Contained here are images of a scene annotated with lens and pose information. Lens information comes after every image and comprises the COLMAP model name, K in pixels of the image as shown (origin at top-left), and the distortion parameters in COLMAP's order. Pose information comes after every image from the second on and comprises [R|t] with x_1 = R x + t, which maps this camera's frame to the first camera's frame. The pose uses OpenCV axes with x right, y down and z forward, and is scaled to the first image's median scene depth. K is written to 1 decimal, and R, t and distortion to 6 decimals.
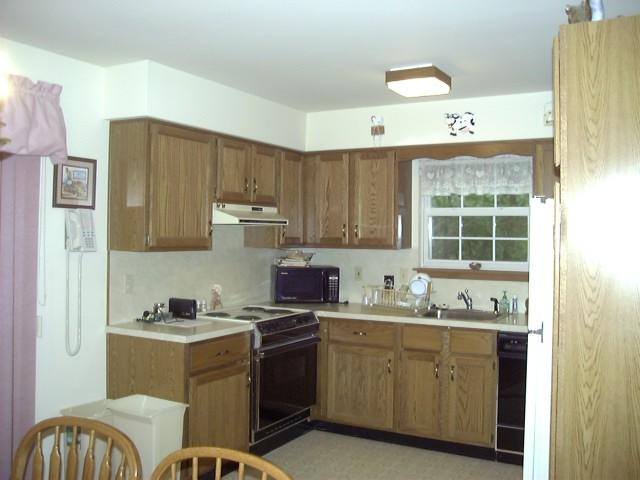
lens RADIAL K [[629.1, 0, 320.7], [0, 629.1, 237.3], [0, 0, 1]] dist [-0.122168, 0.000000]
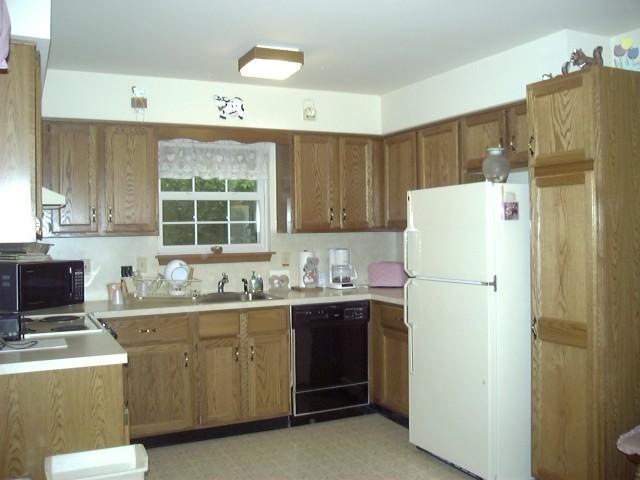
lens RADIAL K [[629.1, 0, 320.1], [0, 629.1, 237.1], [0, 0, 1]] dist [-0.122168, 0.000000]
pose [[0.568707, -0.033236, 0.821869, -0.512421], [0.026885, 0.999401, 0.021812, 0.008276], [-0.822101, 0.009692, 0.569259, 0.297924]]
